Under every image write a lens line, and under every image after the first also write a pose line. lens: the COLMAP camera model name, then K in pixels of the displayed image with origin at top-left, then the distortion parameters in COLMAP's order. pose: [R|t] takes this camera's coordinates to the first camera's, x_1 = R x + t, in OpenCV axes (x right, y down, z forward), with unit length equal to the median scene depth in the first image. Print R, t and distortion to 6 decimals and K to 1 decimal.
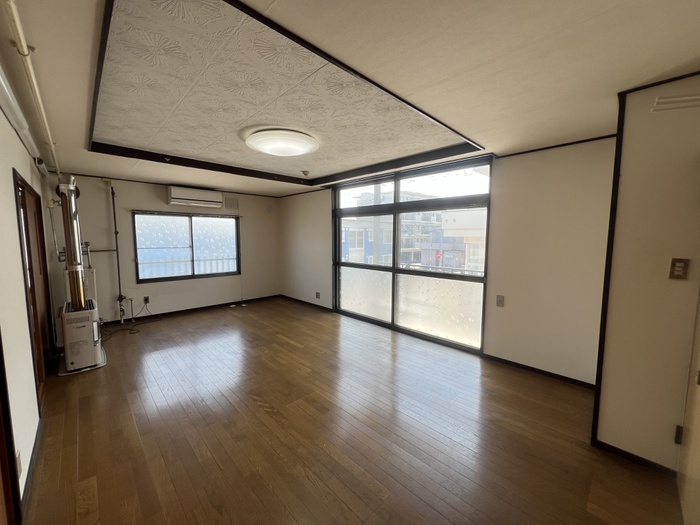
lens RADIAL K [[278.4, 0, 350.0], [0, 278.4, 262.5], [0, 0, 1]] dist [0.000364, -0.000005]
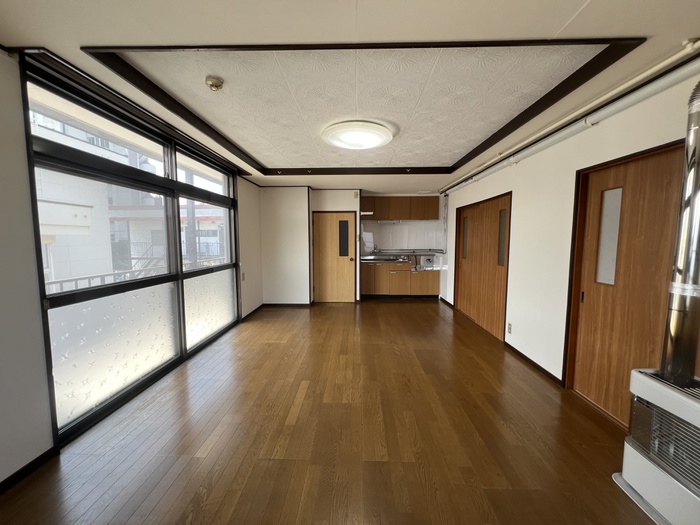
lens RADIAL K [[278.4, 0, 350.0], [0, 278.4, 262.5], [0, 0, 1]] dist [0.000364, -0.000005]
pose [[-0.696502, -0.061333, 0.714929, -0.637397], [0.065367, 0.986774, 0.148337, -0.081897], [-0.714571, 0.150050, -0.683281, 1.165543]]
